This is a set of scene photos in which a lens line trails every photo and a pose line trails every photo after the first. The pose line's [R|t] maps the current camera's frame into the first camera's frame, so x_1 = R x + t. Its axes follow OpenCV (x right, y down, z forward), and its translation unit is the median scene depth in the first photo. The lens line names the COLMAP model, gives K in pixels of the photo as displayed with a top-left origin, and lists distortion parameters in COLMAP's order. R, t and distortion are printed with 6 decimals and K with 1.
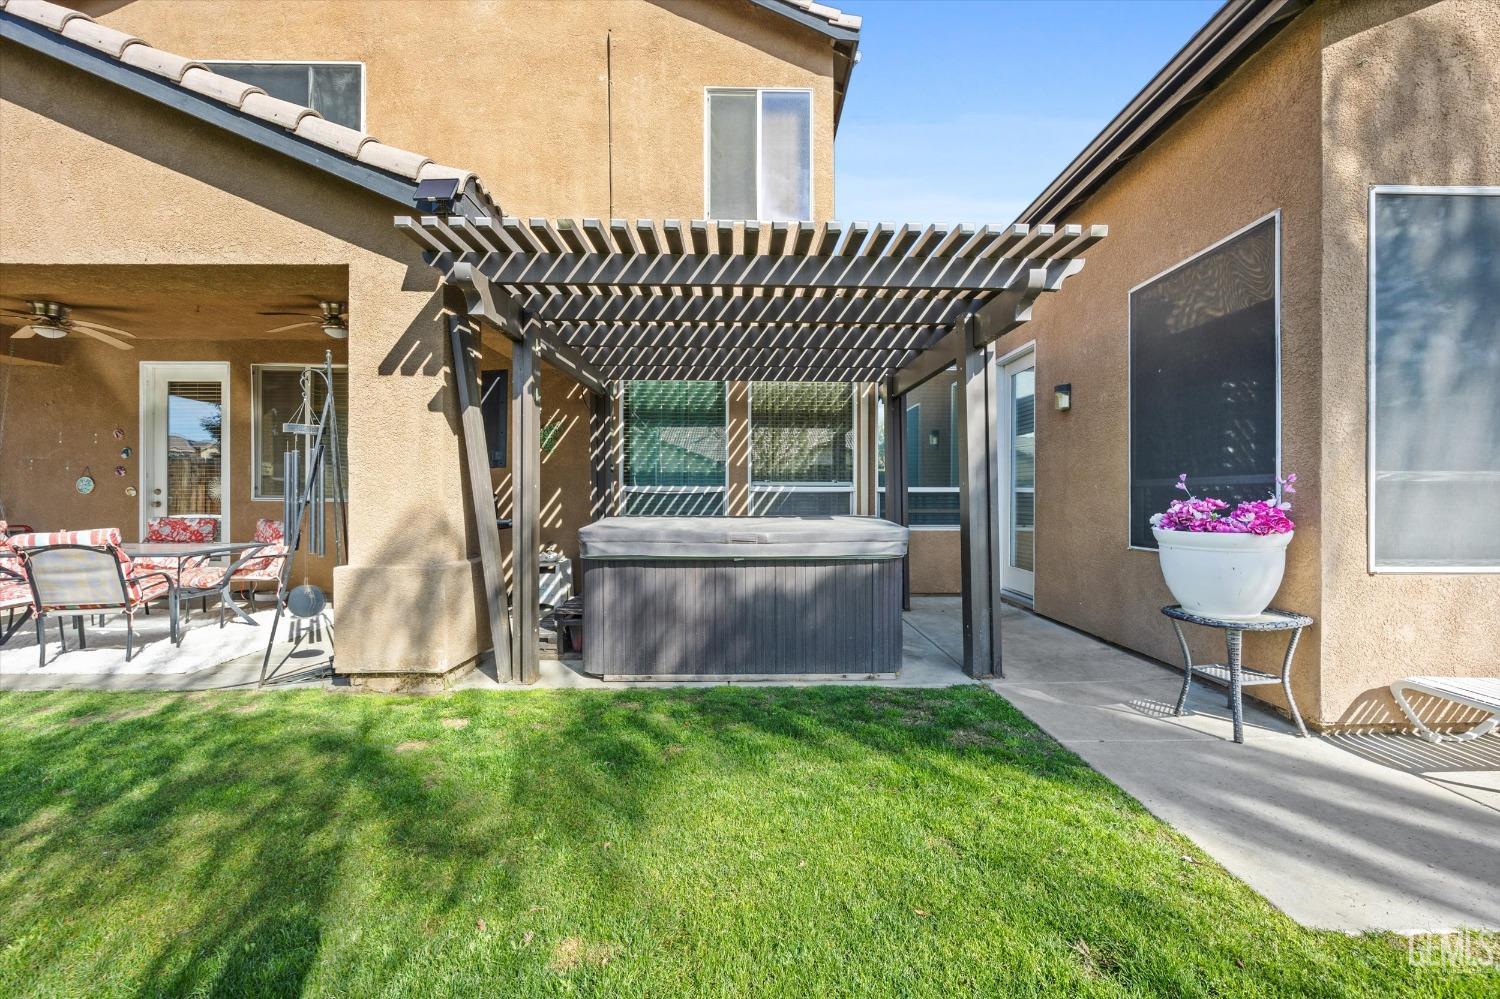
lens RADIAL K [[619.3, 0, 744.2], [0, 619.3, 499.7], [0, 0, 1]] dist [-0.001533, -0.000118]
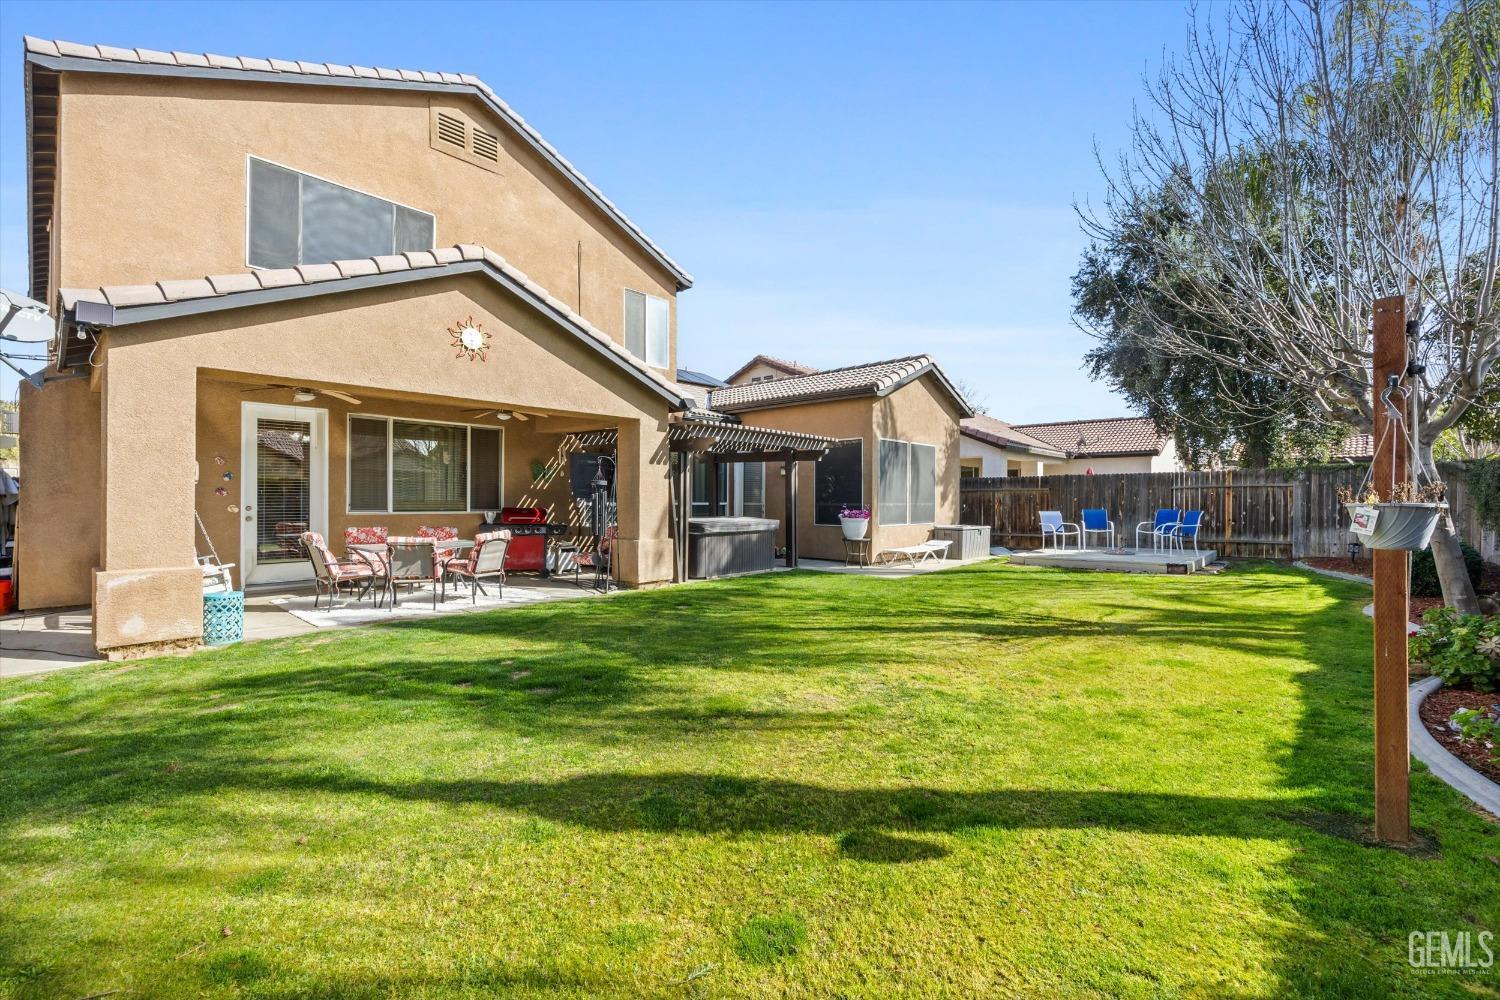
lens RADIAL K [[569.6, 0, 750.0], [0, 569.6, 500.0], [0, 0, 1]] dist [-0.002570, -0.000052]
pose [[0.702202, -0.002104, 0.711975, -1.906199], [-0.001969, 0.999986, 0.004897, -0.066475], [-0.711975, -0.004840, 0.702188, -0.891479]]
